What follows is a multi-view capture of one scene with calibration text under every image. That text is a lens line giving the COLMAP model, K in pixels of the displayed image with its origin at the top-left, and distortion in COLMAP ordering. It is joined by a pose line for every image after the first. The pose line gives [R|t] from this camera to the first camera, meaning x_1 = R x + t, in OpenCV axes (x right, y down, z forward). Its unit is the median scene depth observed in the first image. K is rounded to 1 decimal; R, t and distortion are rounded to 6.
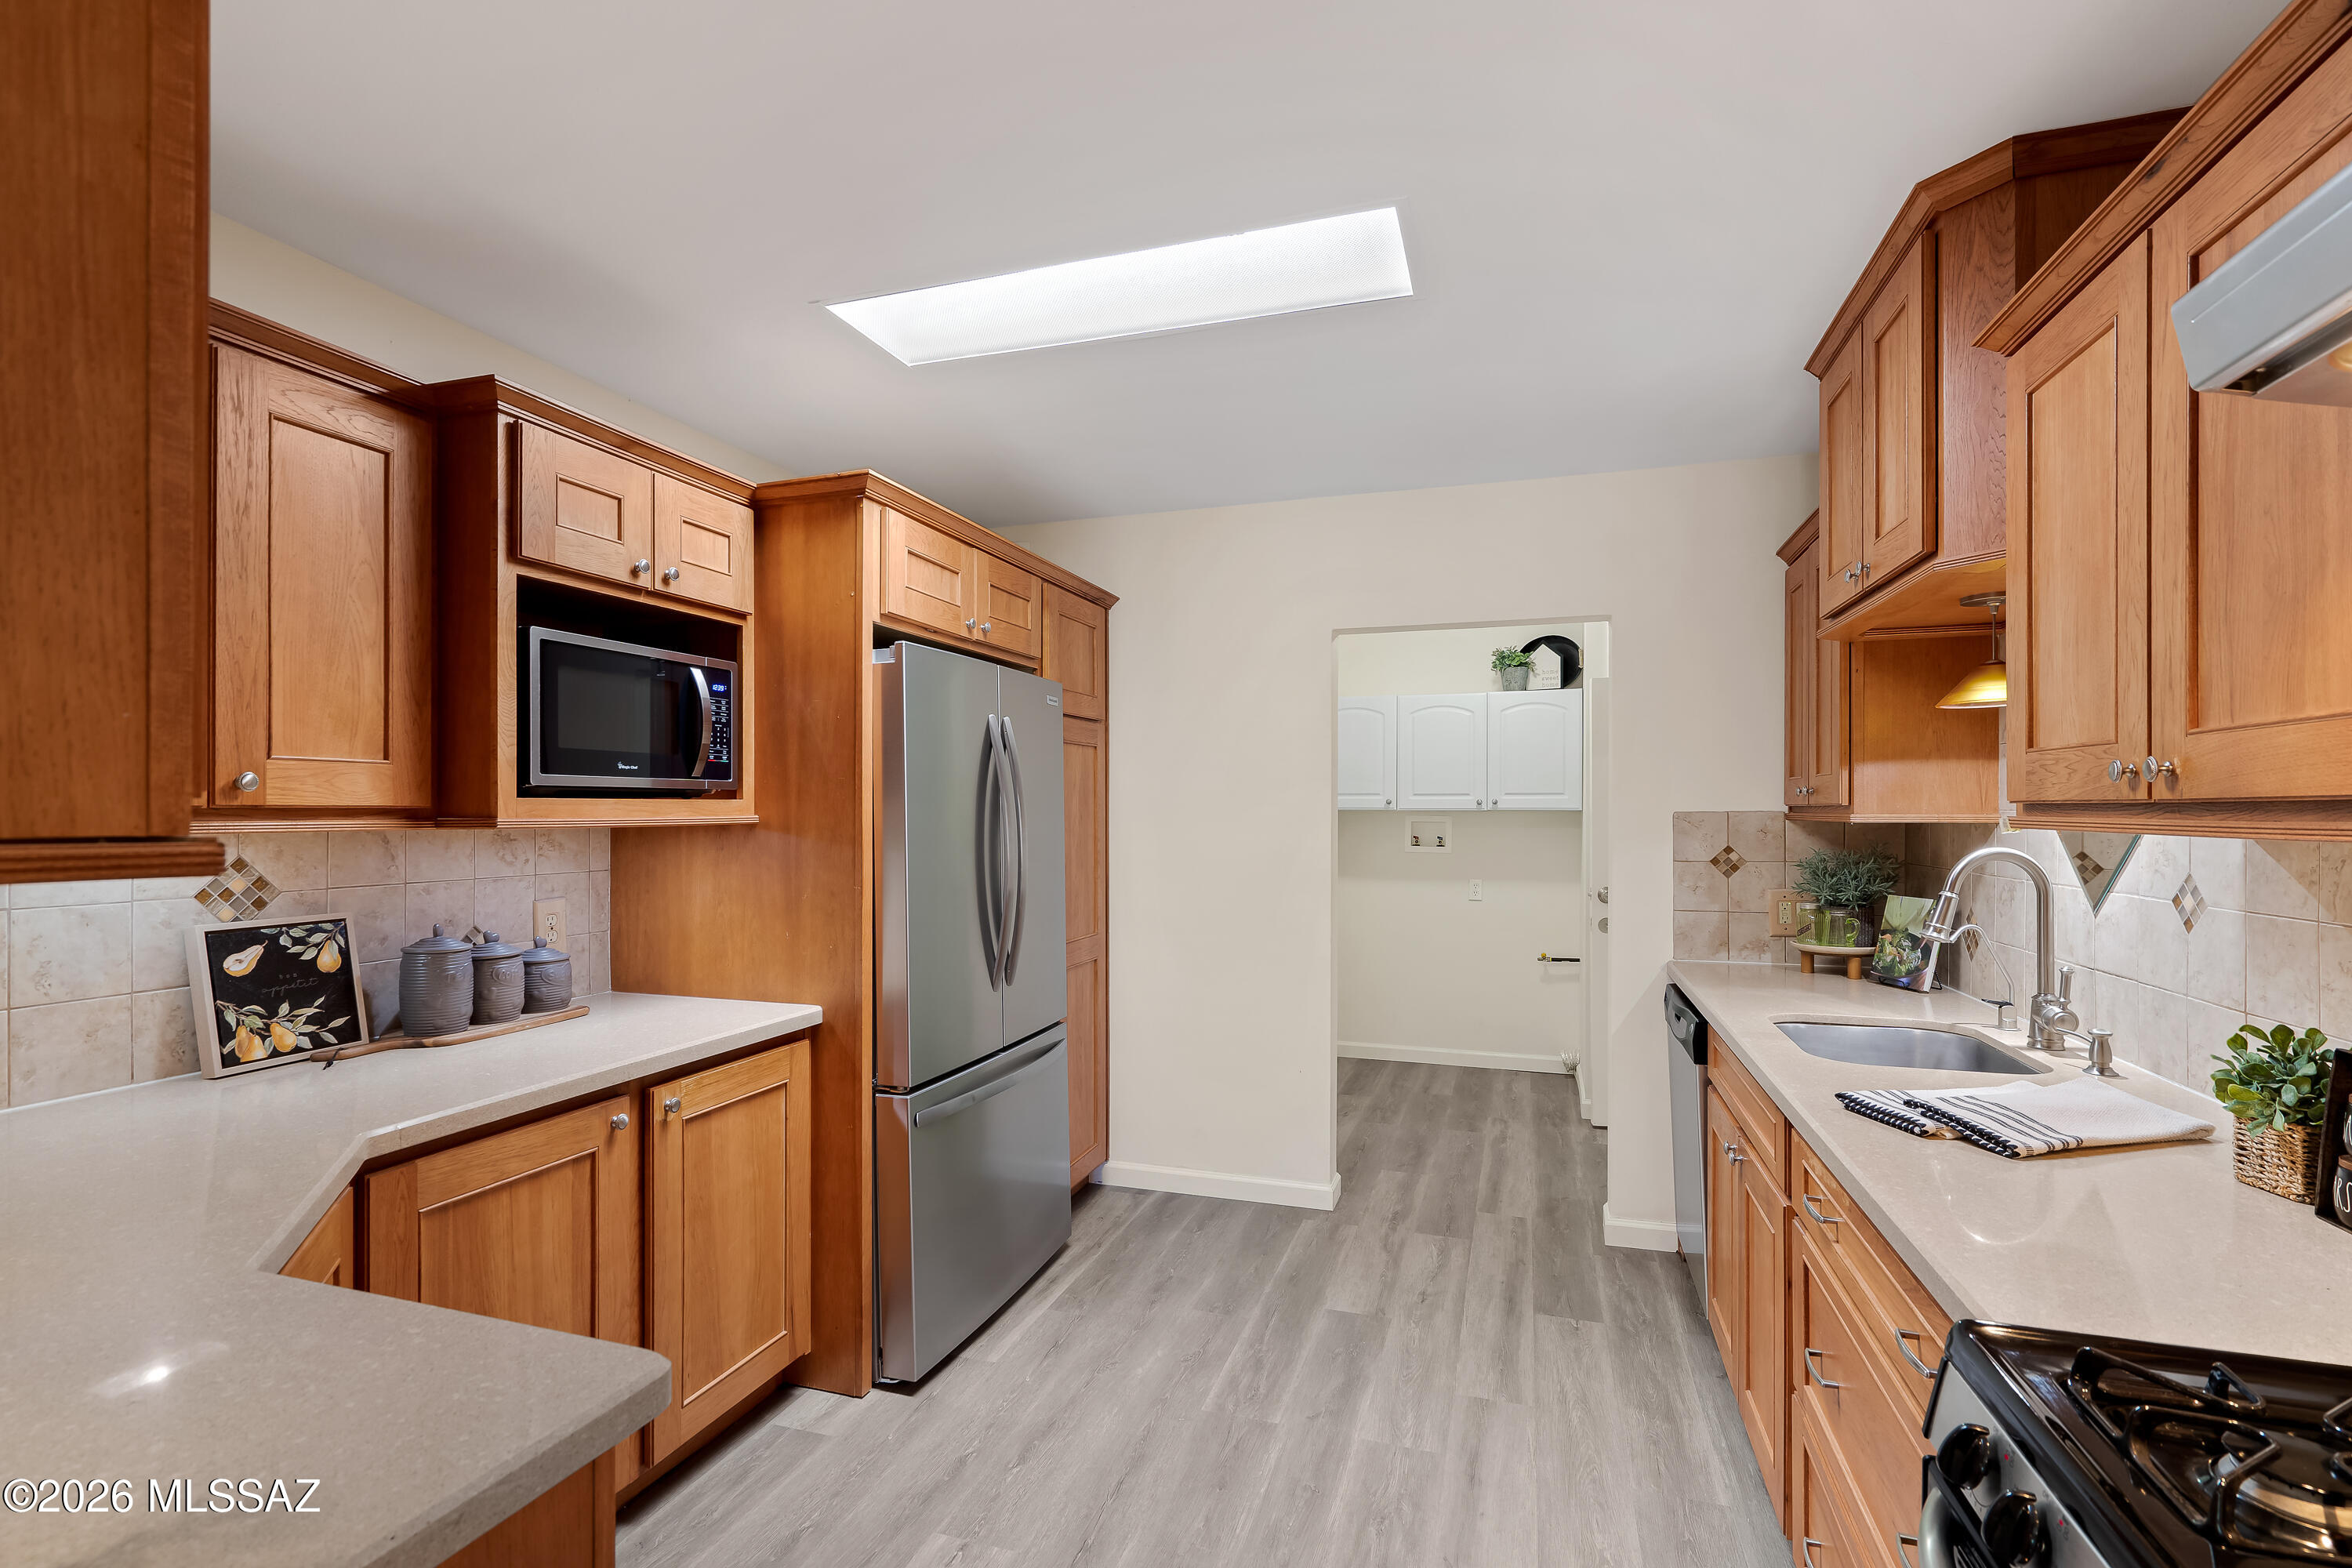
lens RADIAL K [[1079.9, 0, 1173.0], [0, 1079.9, 800.0], [0, 0, 1]] dist [-0.004488, 0.002885]
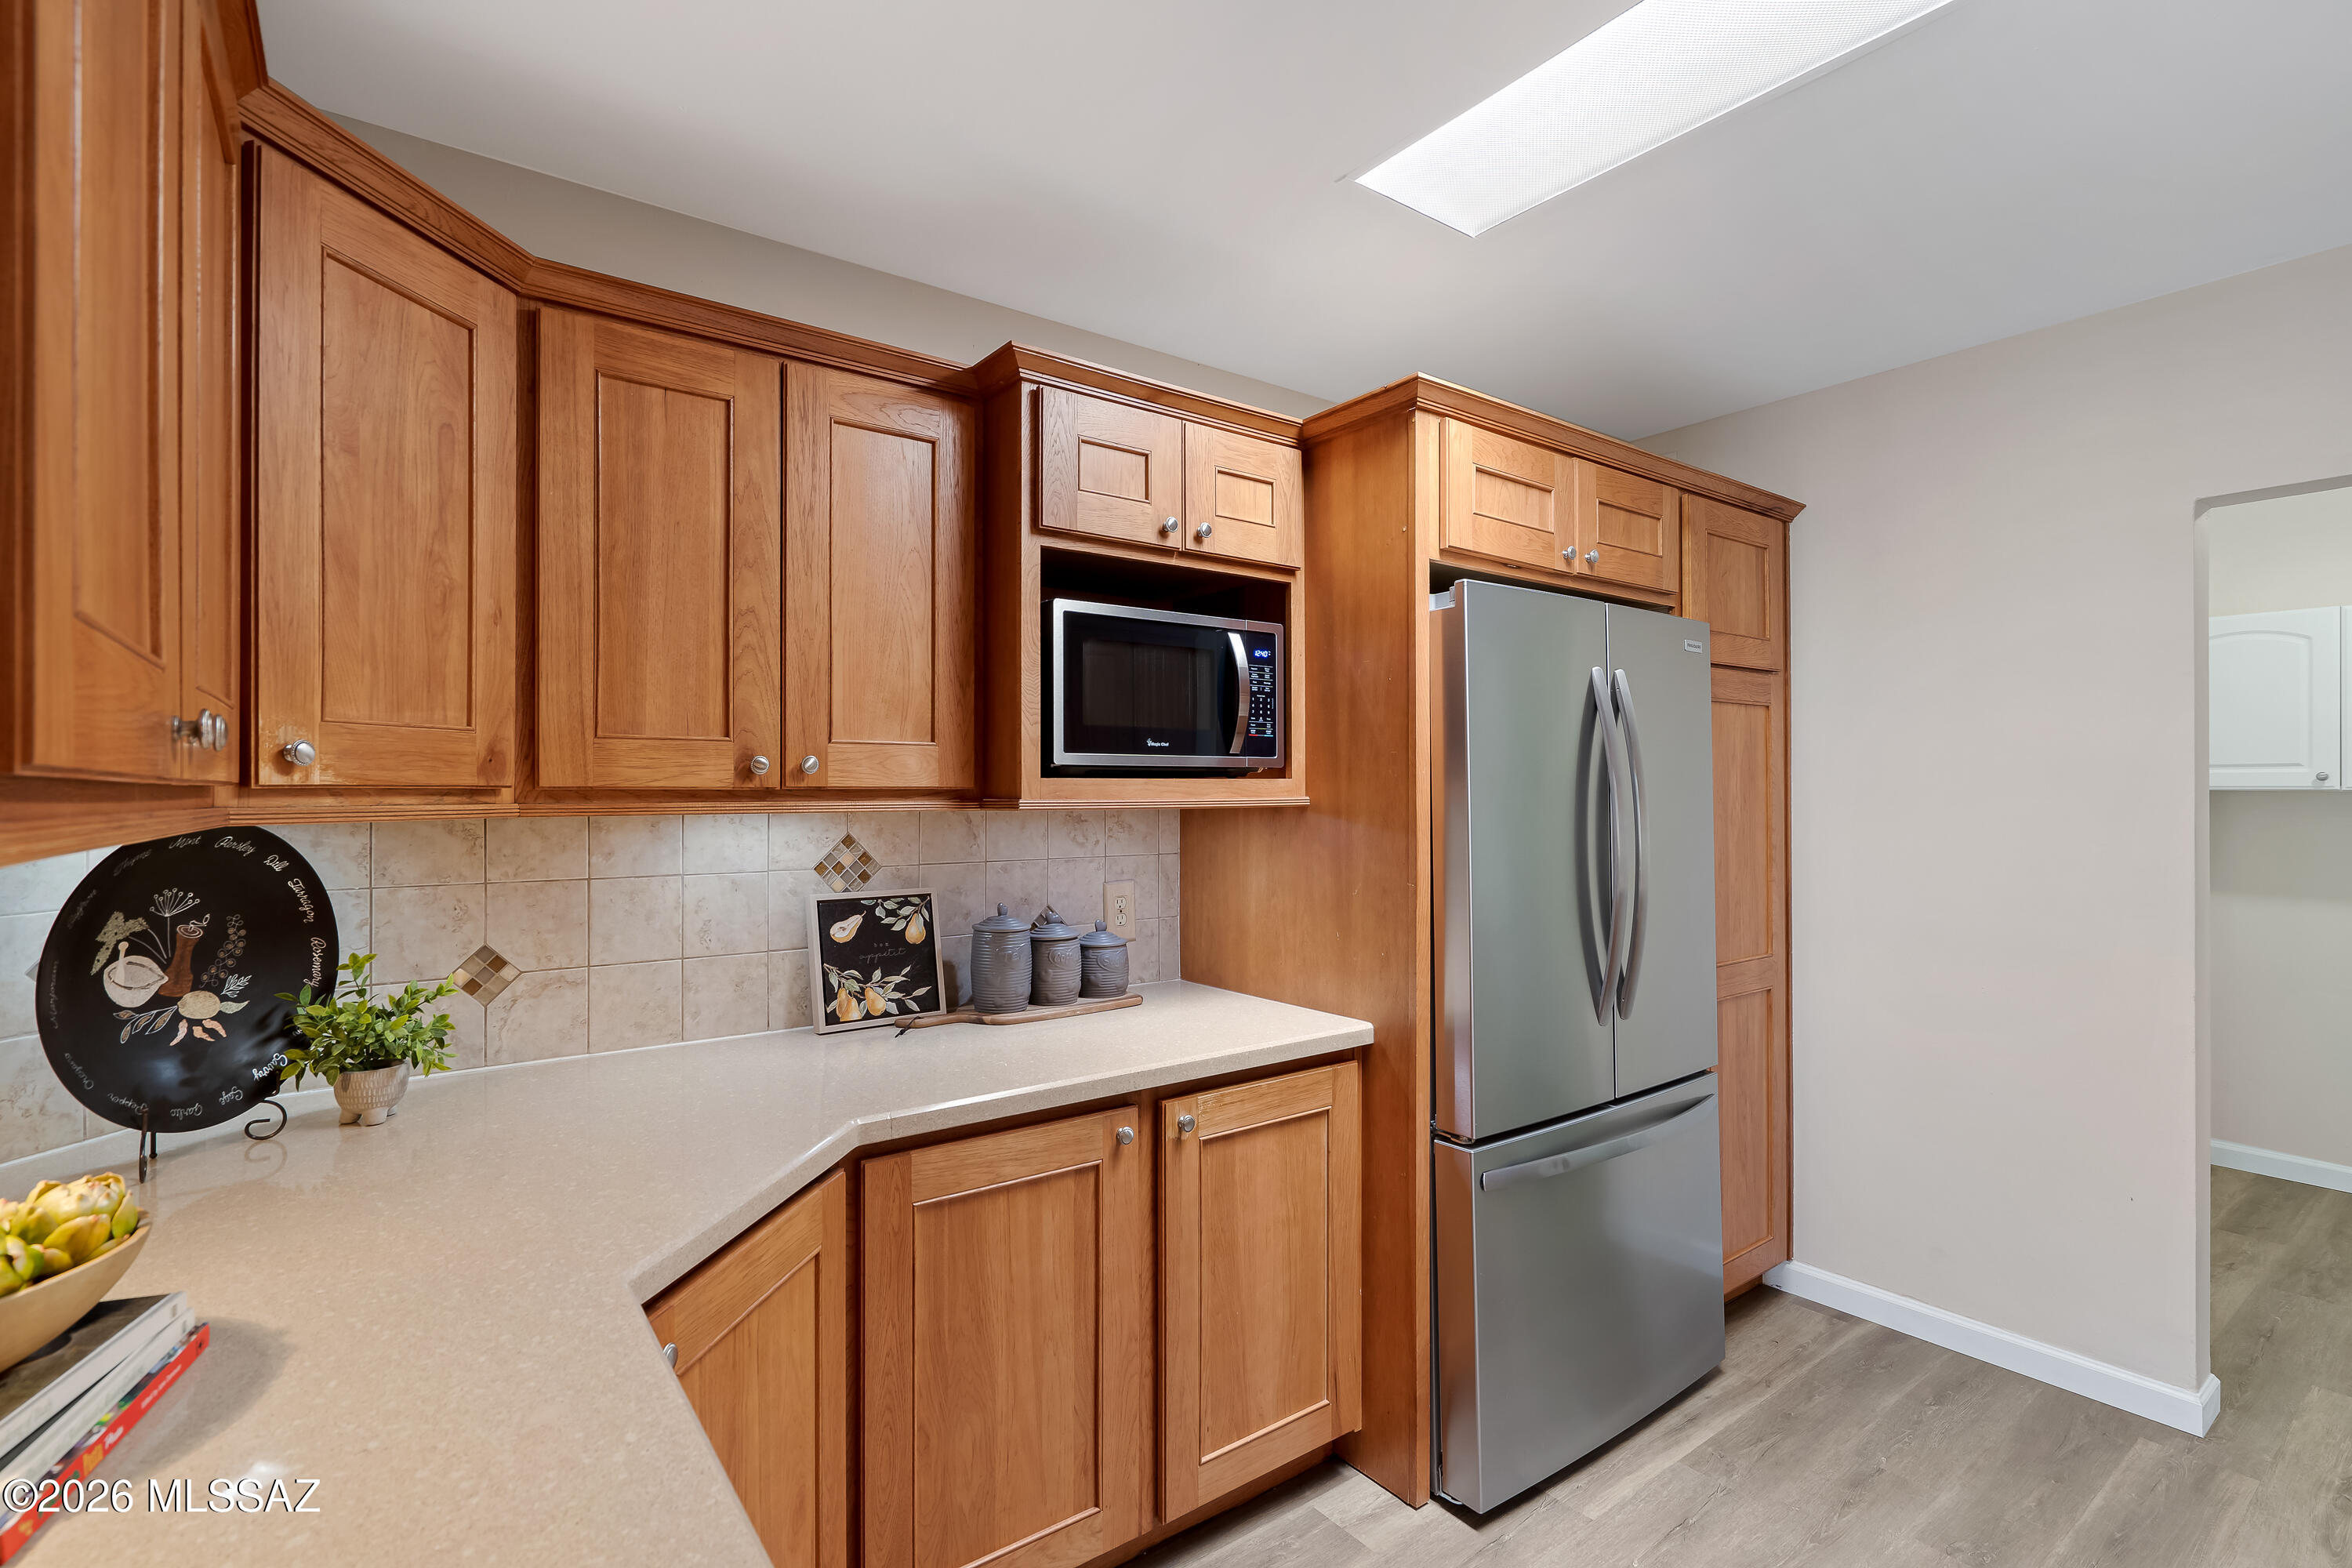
lens RADIAL K [[1079.9, 0, 1179.3], [0, 1079.9, 784.0], [0, 0, 1]] dist [-0.004488, 0.002885]
pose [[0.817900, -0.005217, -0.575336, 0.037215], [0.006671, 0.999978, 0.000416, 0.002828], [0.575321, -0.004178, 0.817917, 0.226821]]
